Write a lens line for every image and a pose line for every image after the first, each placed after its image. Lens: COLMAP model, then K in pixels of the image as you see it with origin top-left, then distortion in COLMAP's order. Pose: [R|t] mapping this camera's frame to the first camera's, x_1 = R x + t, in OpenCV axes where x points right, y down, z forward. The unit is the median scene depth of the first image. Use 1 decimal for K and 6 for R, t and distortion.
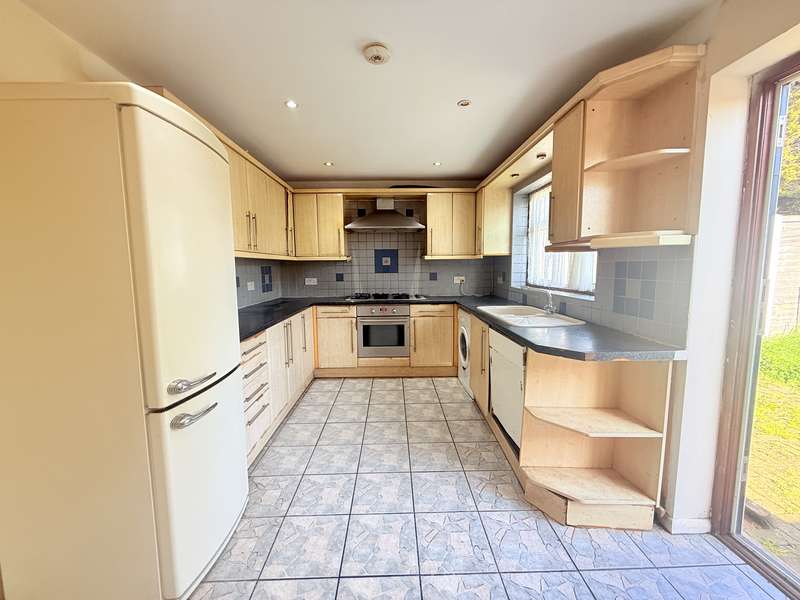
lens RADIAL K [[320.1, 0, 400.0], [0, 320.1, 299.4], [0, 0, 1]] dist [0.001040, -0.000543]
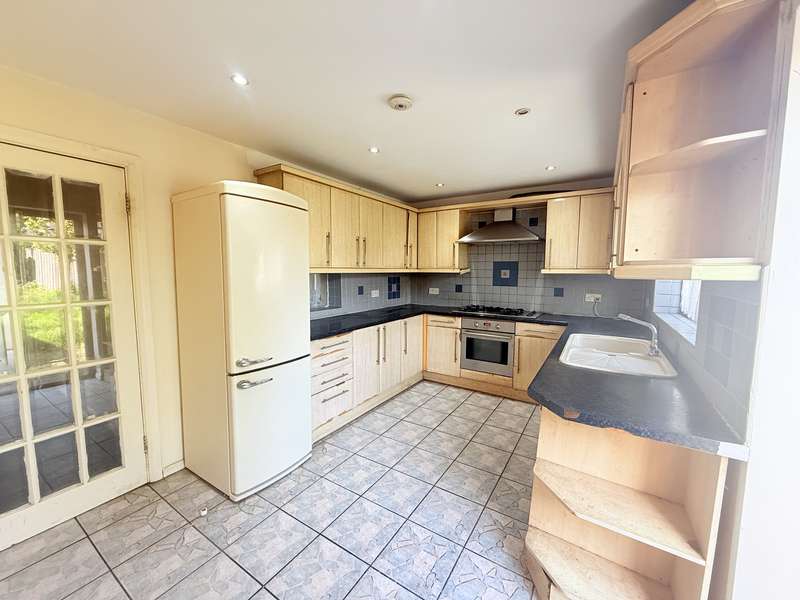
lens RADIAL K [[320.1, 0, 399.6], [0, 320.1, 299.5], [0, 0, 1]] dist [0.001040, -0.000543]
pose [[0.828689, 0.064527, -0.555978, 0.305127], [-0.069664, 0.997499, 0.011937, -0.042024], [0.555358, 0.028839, 0.831111, 0.038352]]
